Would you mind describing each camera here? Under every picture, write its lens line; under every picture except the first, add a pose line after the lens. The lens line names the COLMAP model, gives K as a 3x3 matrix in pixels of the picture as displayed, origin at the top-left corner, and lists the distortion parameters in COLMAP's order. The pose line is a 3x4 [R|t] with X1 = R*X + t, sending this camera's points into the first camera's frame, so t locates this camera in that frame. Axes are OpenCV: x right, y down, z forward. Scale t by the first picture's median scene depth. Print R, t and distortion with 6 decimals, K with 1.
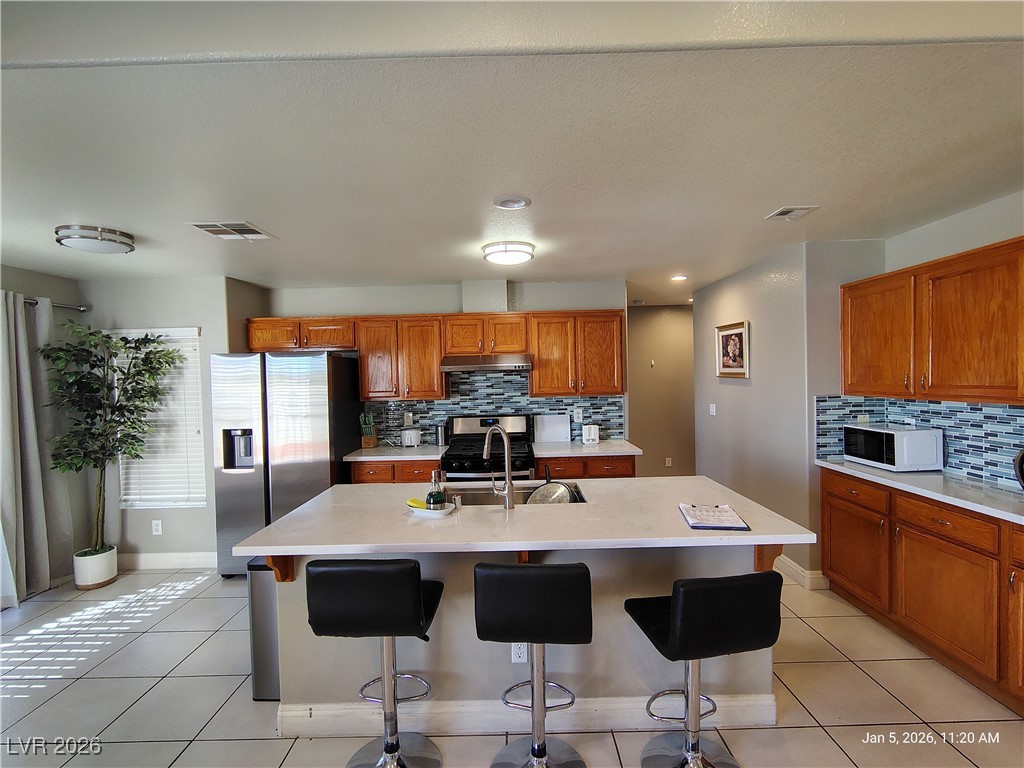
lens RADIAL K [[469.4, 0, 514.9], [0, 469.4, 388.4], [0, 0, 1]] dist [-0.004079, 0.001121]
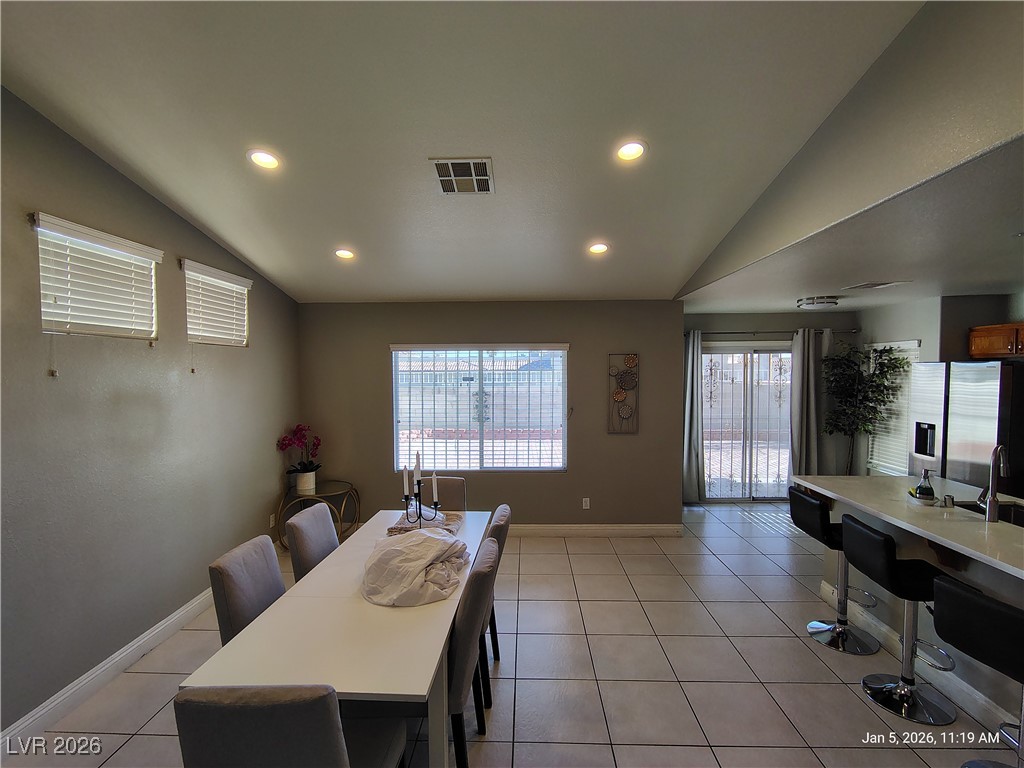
lens RADIAL K [[469.4, 0, 514.0], [0, 469.4, 388.4], [0, 0, 1]] dist [-0.004079, 0.001121]
pose [[-0.031806, 0.066328, -0.997291, 0.621289], [-0.021211, 0.997526, 0.067020, -0.060538], [0.999269, 0.023285, -0.030320, -0.051941]]
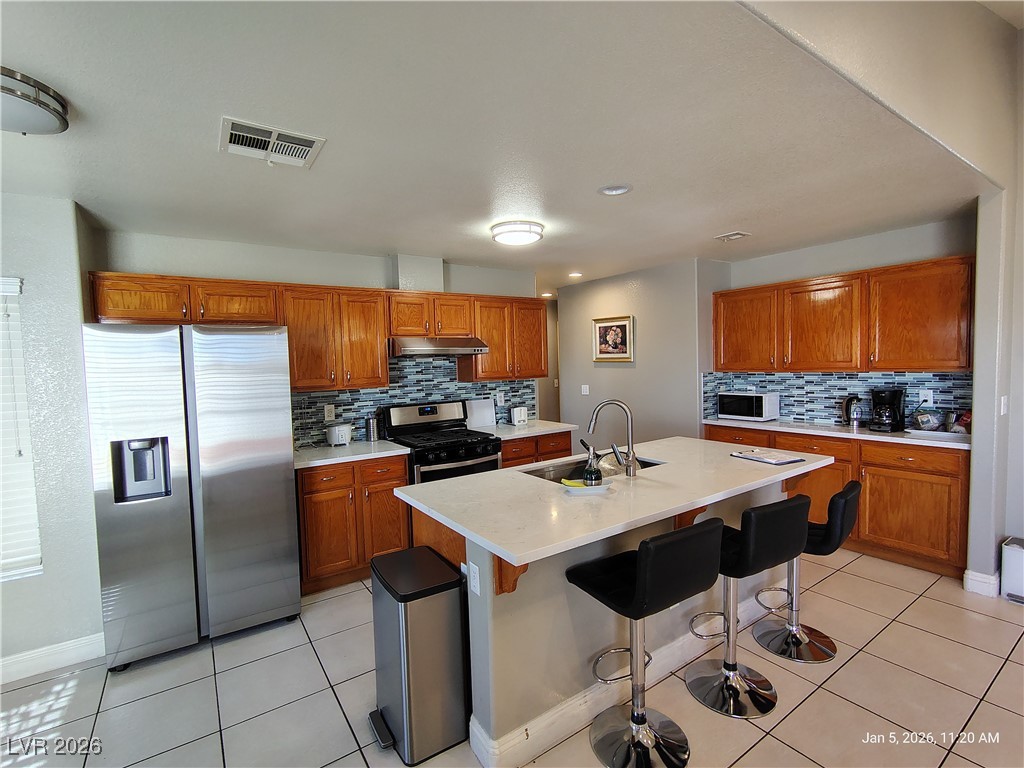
lens RADIAL K [[469.4, 0, 513.2], [0, 469.4, 387.4], [0, 0, 1]] dist [-0.004079, 0.001121]
pose [[0.830400, -0.033530, 0.556158, -0.474636], [0.026833, 0.999436, 0.020189, 0.013565], [-0.556522, -0.001841, 0.830831, 0.147583]]
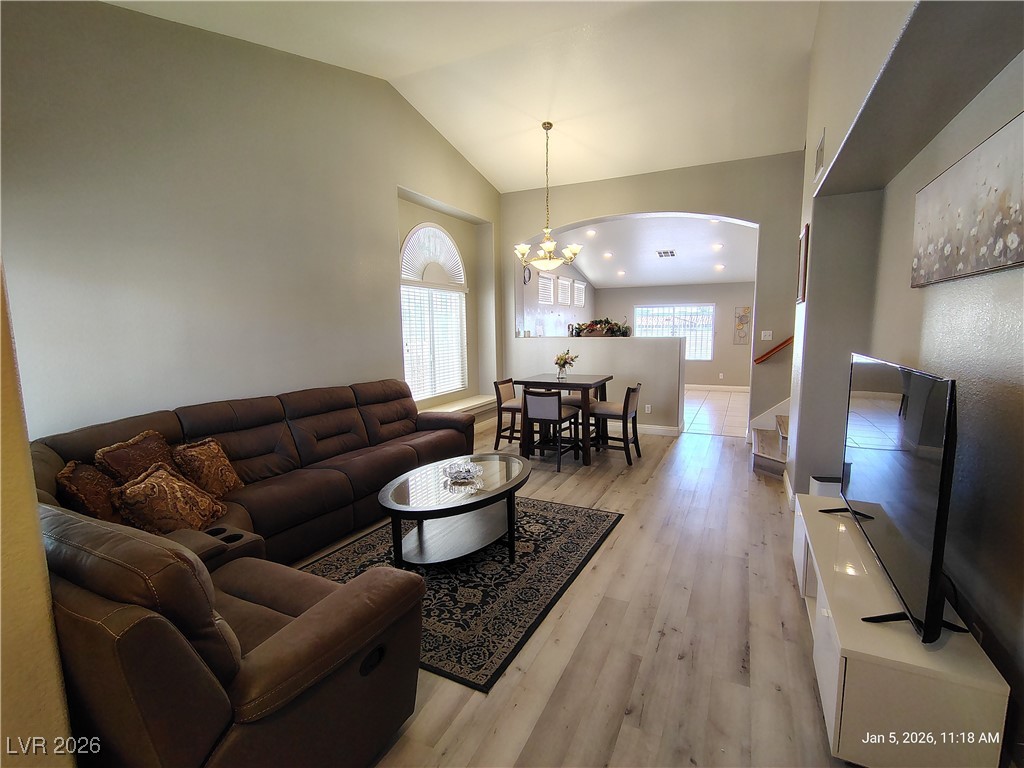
lens RADIAL K [[469.4, 0, 519.5], [0, 469.4, 382.8], [0, 0, 1]] dist [-0.004079, 0.001121]
pose [[-0.438313, 0.138132, -0.888145, 2.347958], [-0.002929, 0.987896, 0.155092, -0.057065], [0.898818, 0.070580, -0.432603, 0.237738]]
